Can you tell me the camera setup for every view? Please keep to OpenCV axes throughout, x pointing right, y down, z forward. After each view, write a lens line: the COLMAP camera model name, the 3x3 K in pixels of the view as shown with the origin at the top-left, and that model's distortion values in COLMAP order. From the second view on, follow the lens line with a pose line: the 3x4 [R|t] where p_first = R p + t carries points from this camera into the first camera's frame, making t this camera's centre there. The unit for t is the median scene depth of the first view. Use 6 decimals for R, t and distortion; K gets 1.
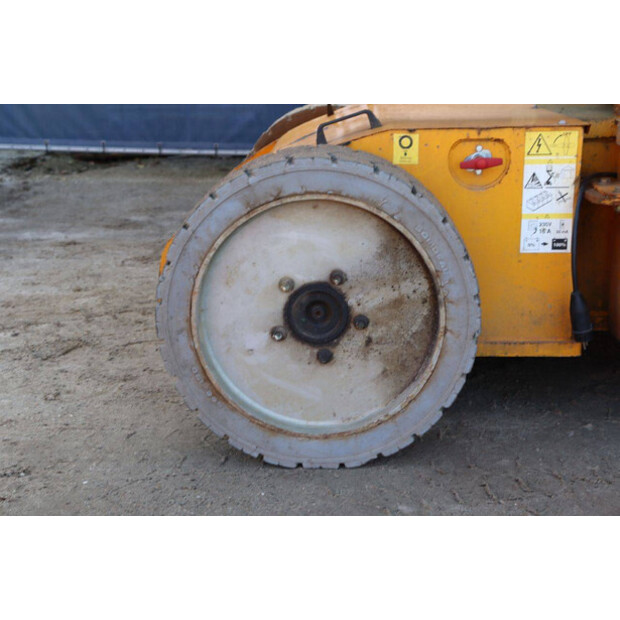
lens RADIAL K [[1013.8, 0, 313.4], [0, 1013.8, 306.8], [0, 0, 1]] dist [0.140241, 0.000000]
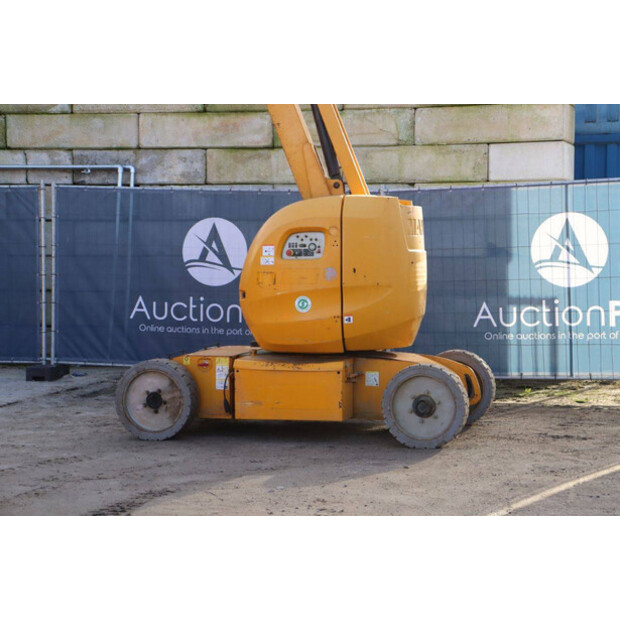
lens RADIAL K [[1439.2, 0, 323.3], [0, 1439.2, 308.7], [0, 0, 1]] dist [0.399629, 0.000000]
pose [[0.973845, 0.020120, -0.226319, 1.898537], [-0.068891, 0.975329, -0.209732, 0.791222], [0.216515, 0.219838, 0.951206, -4.274330]]
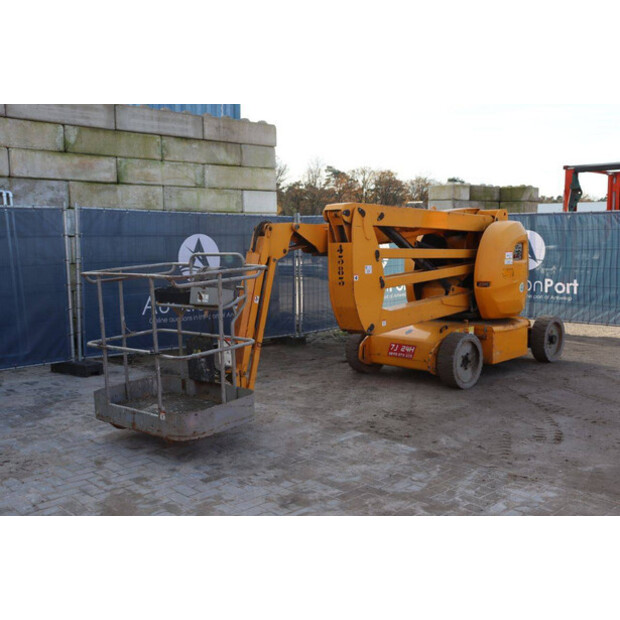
lens RADIAL K [[673.6, 0, 312.0], [0, 673.6, 315.4], [0, 0, 1]] dist [-0.021443, 0.000000]
pose [[0.688715, -0.079879, 0.720618, -3.277910], [0.198181, 0.976802, -0.081131, -0.106225], [-0.697420, 0.198689, 0.688569, -1.056539]]
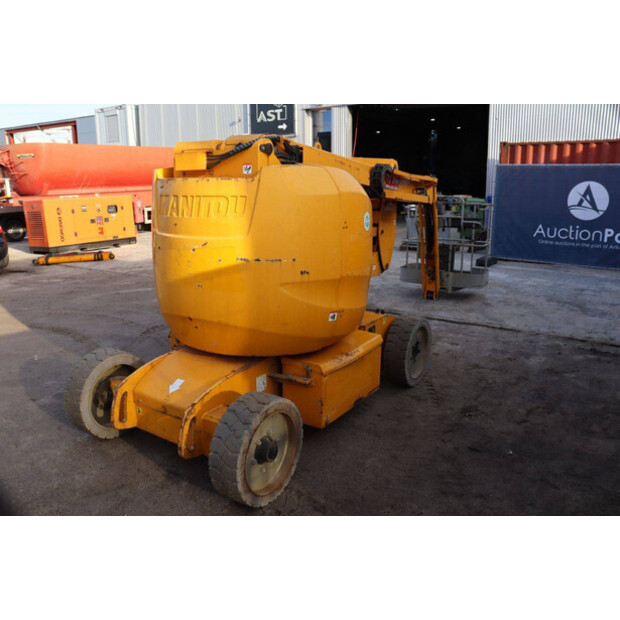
lens RADIAL K [[520.9, 0, 314.3], [0, 520.9, 308.5], [0, 0, 1]] dist [-0.097137, 0.015030]
pose [[-0.519073, 0.219809, -0.825983, 2.137911], [-0.219644, 0.899611, 0.377433, -1.138757], [0.826027, 0.377337, -0.418684, 2.238661]]
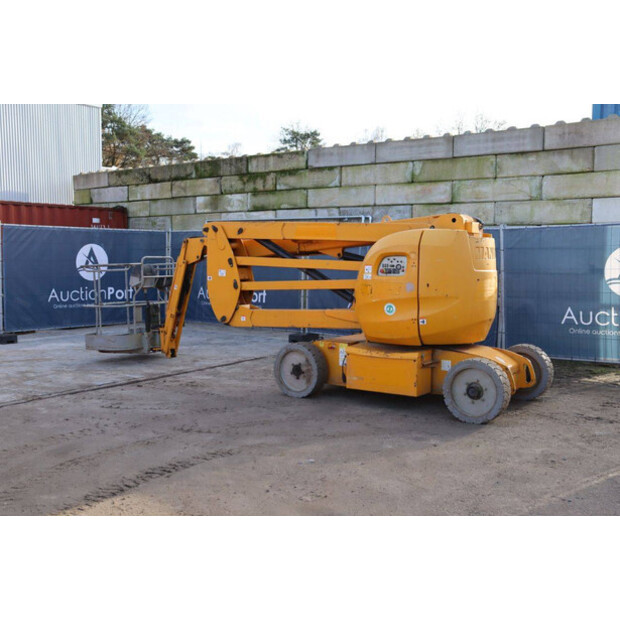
lens RADIAL K [[690.4, 0, 320.3], [0, 690.4, 310.7], [0, 0, 1]] dist [-0.008267, 0.000000]
pose [[0.837578, 0.060952, -0.542907, 2.218521], [-0.162970, 0.976387, -0.141805, 0.211220], [0.521445, 0.207250, 0.827734, -2.253346]]
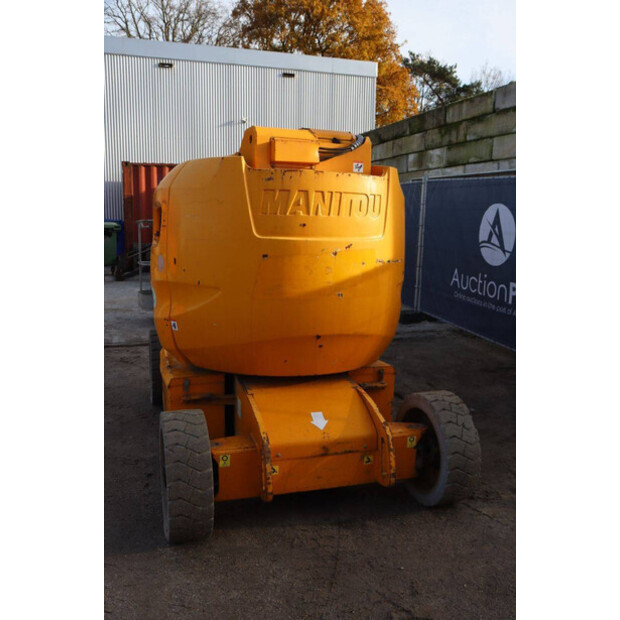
lens RADIAL K [[572.6, 0, 317.8], [0, 572.6, 313.6], [0, 0, 1]] dist [-0.065460, 0.000000]
pose [[0.336180, 0.179987, -0.924439, 2.395703], [-0.278933, 0.956559, 0.084805, -0.593937], [0.899544, 0.229347, 0.371781, 0.658927]]
